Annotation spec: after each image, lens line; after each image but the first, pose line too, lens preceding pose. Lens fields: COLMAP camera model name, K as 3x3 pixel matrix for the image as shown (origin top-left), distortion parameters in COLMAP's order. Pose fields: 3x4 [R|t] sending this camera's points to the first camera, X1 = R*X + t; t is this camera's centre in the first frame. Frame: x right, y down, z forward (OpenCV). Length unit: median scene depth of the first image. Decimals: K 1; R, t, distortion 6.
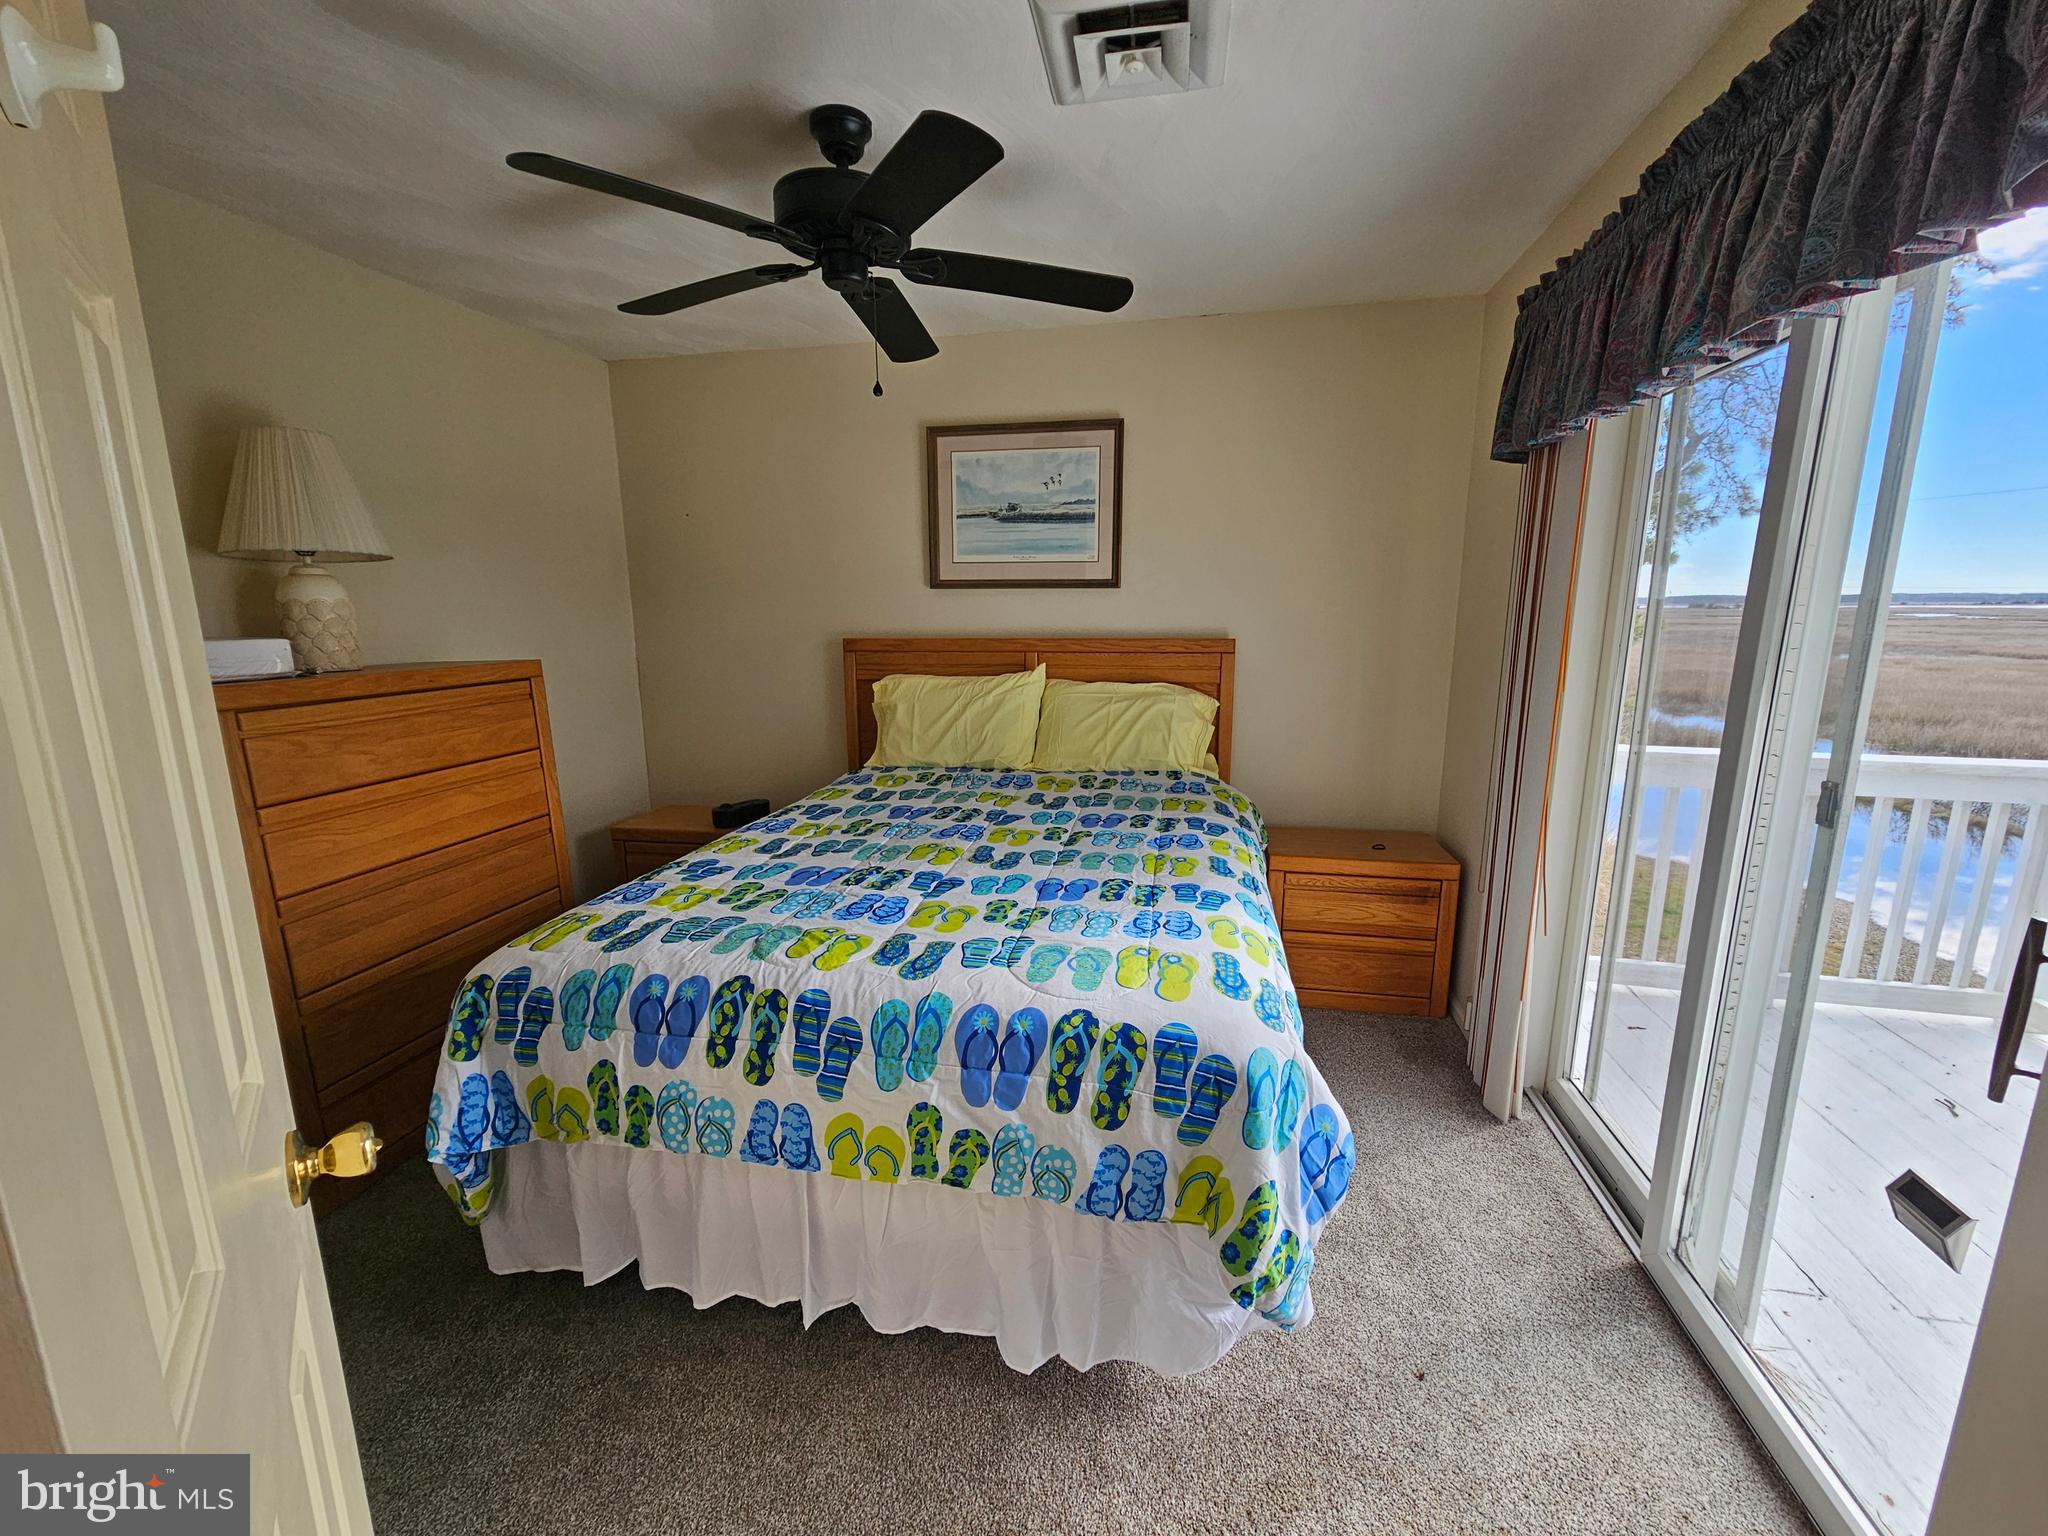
lens RADIAL K [[833.3, 0, 1027.3], [0, 833.3, 772.6], [0, 0, 1]] dist [-0.005265, 0.001286]
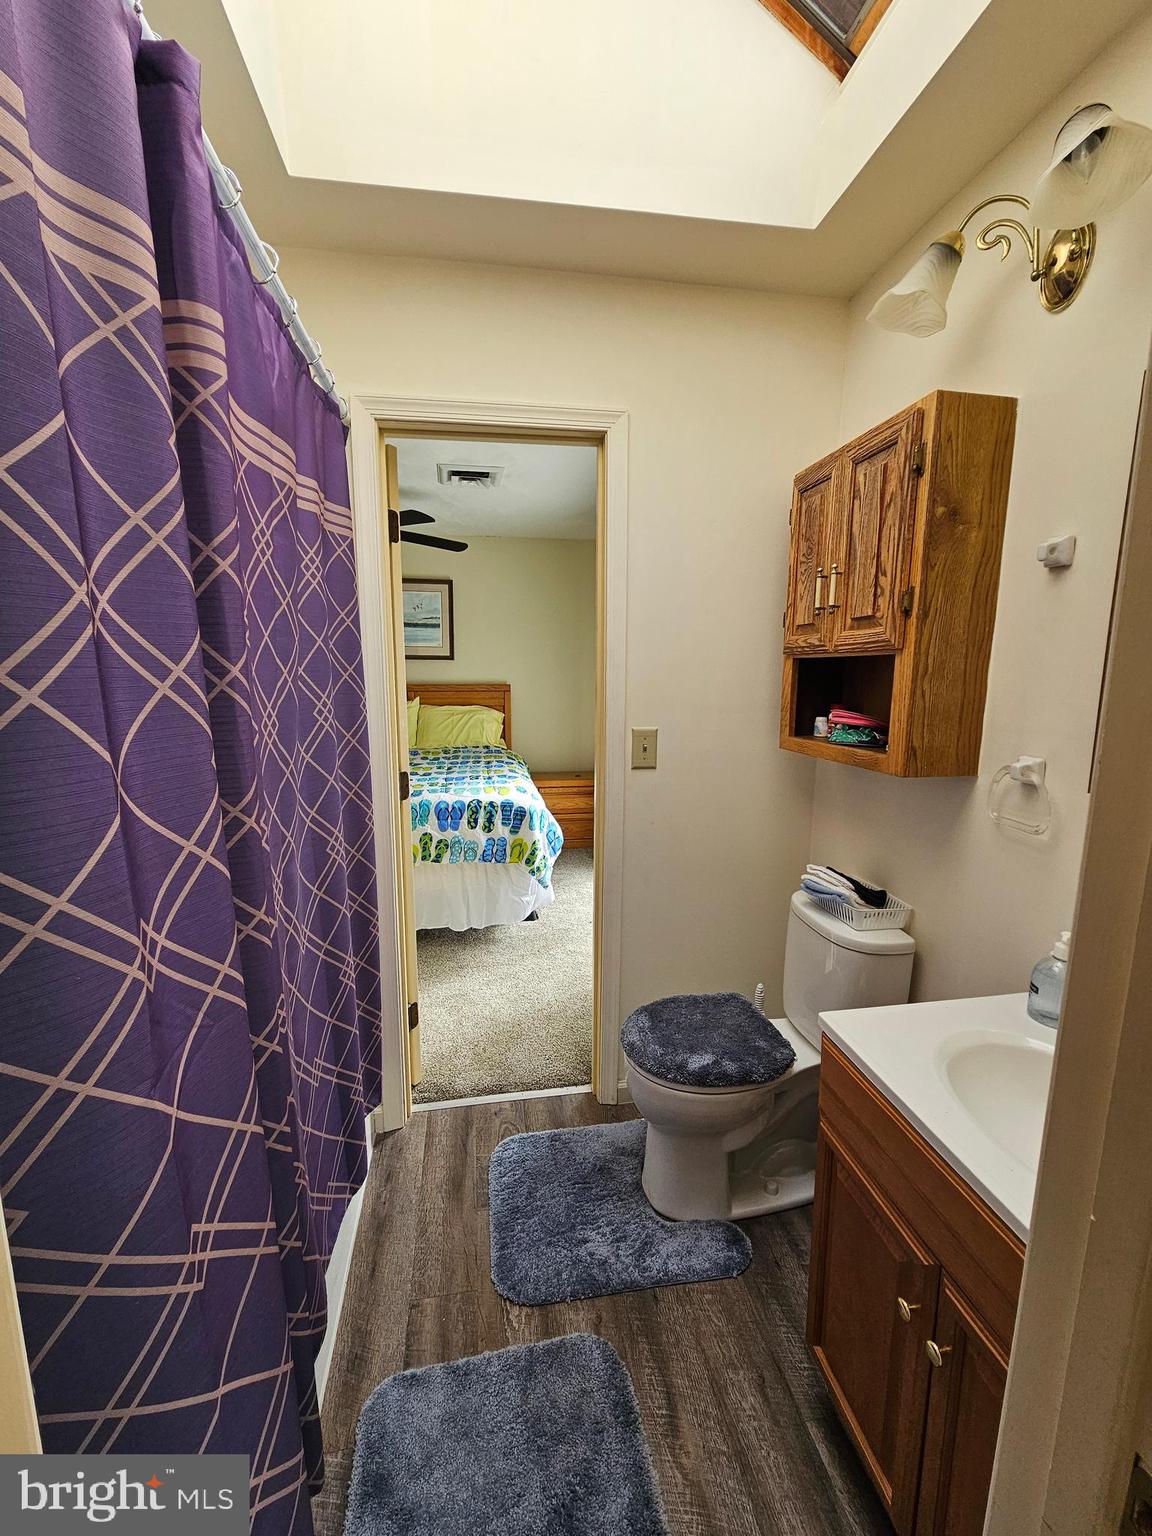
lens RADIAL K [[625.0, 0, 576.1], [0, 625.0, 771.2], [0, 0, 1]] dist [-0.005265, 0.001286]
pose [[0.934036, -0.047871, 0.353957, -0.306583], [0.061077, 0.997788, -0.026228, 0.204434], [-0.351919, 0.046117, 0.934894, -0.985289]]
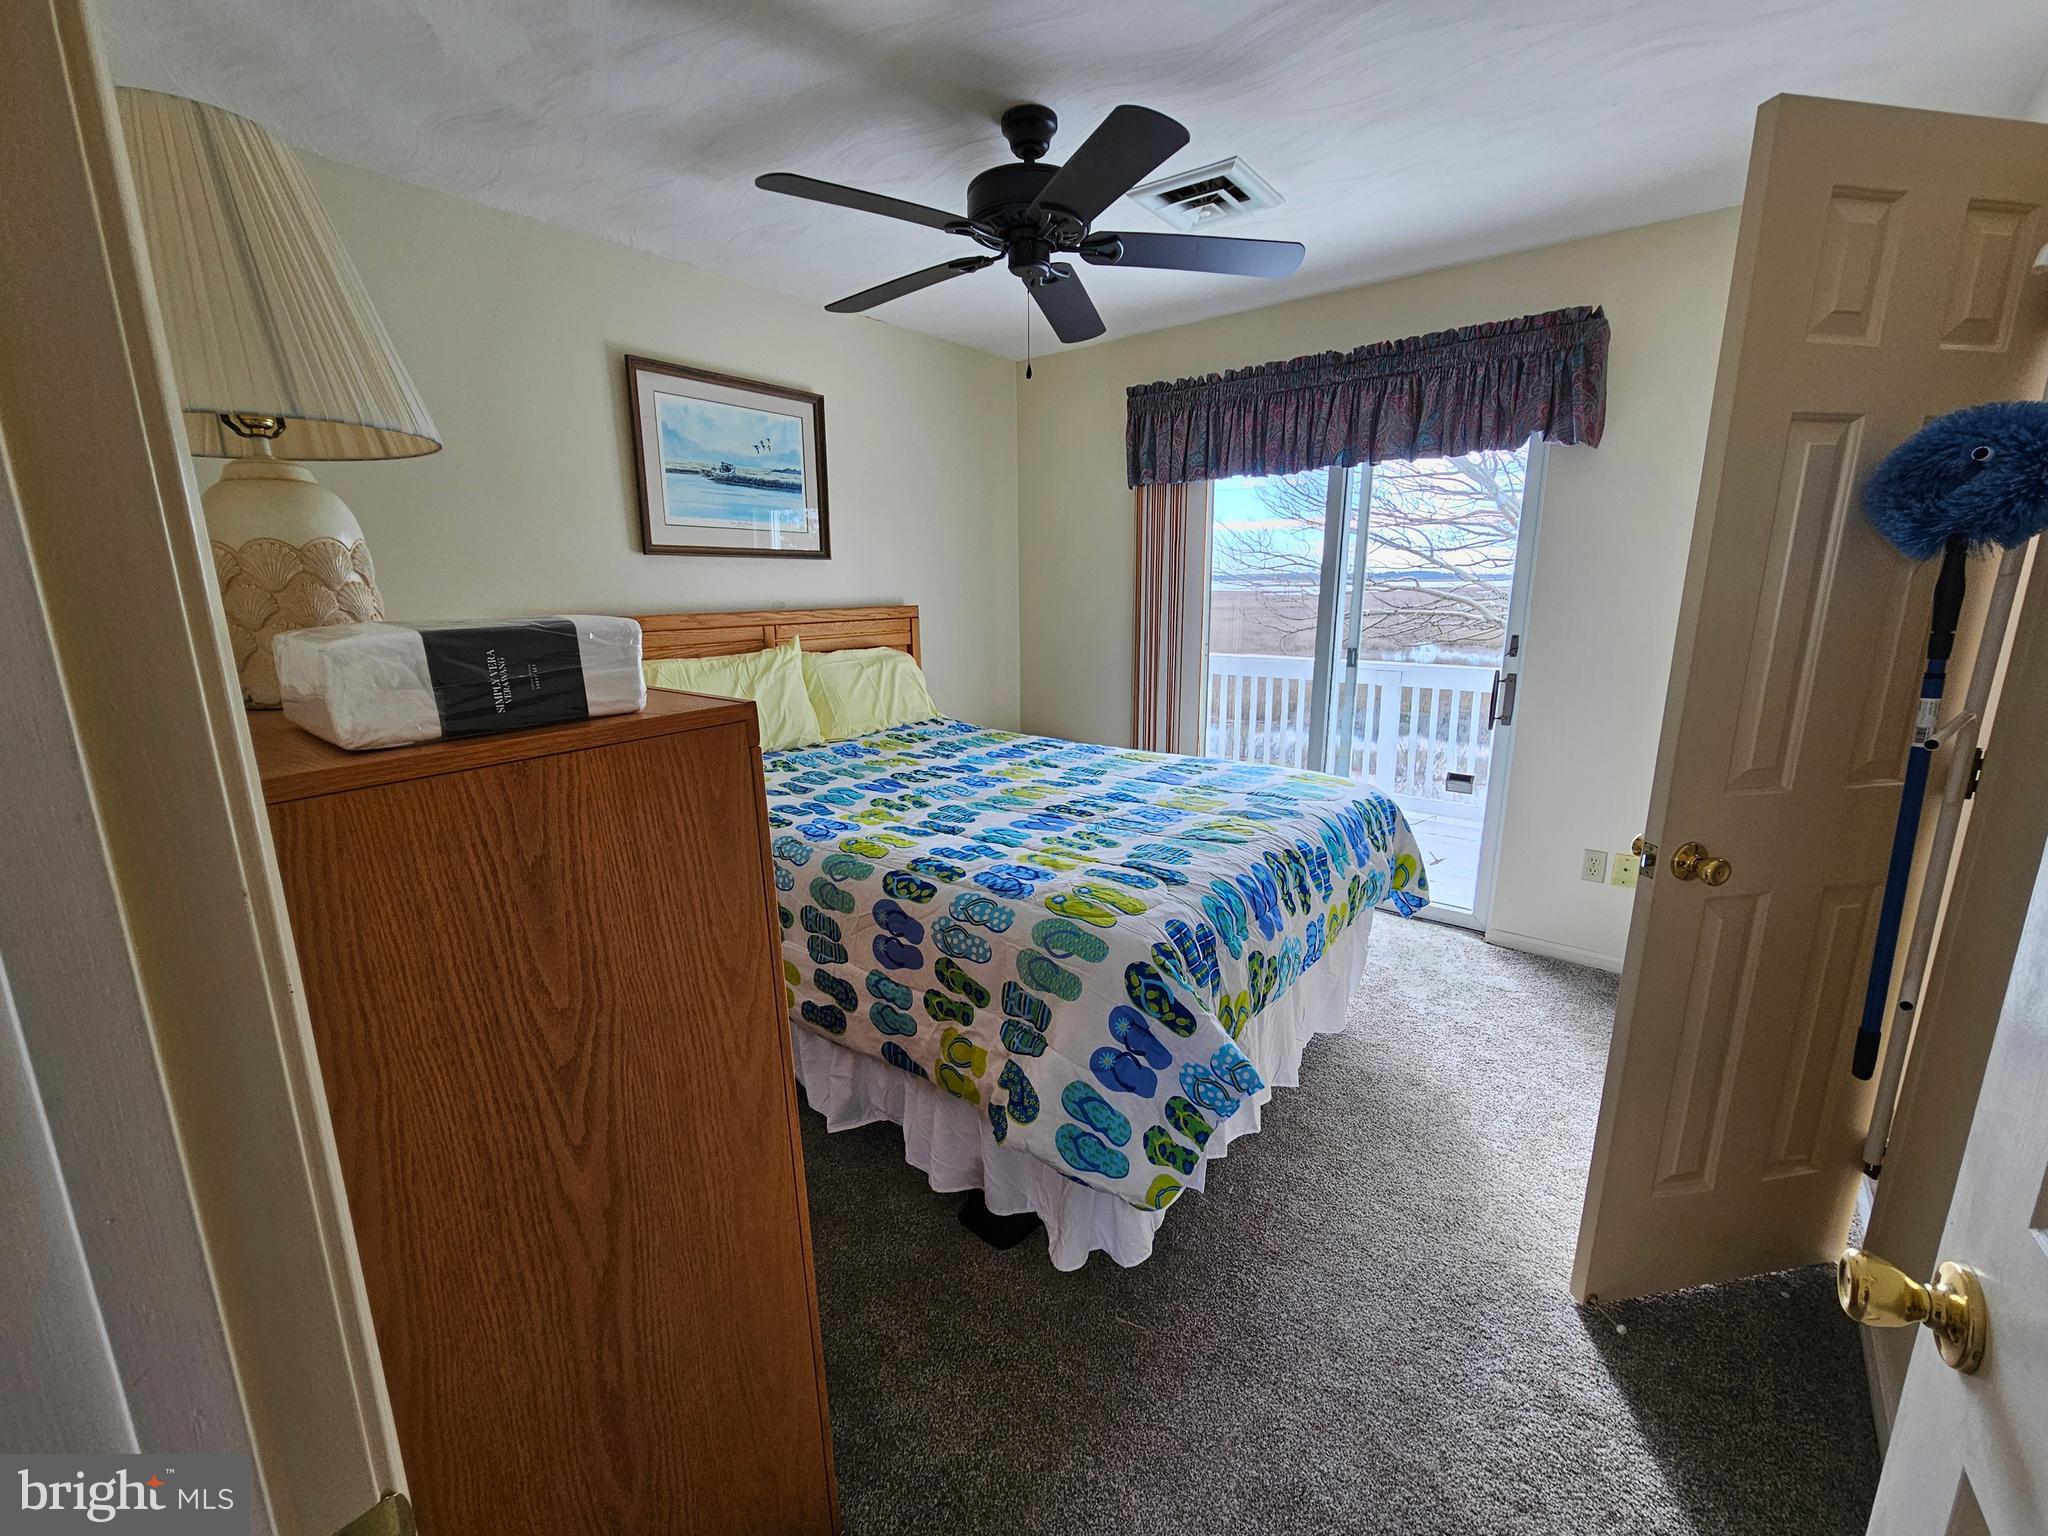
lens RADIAL K [[833.3, 0, 1033.3], [0, 833.3, 767.0], [0, 0, 1]] dist [-0.005265, 0.001286]
pose [[0.463970, -0.190788, 0.865062, -1.316113], [0.184266, 0.975958, 0.116416, -0.080502], [-0.866475, 0.105388, 0.487970, 0.555523]]
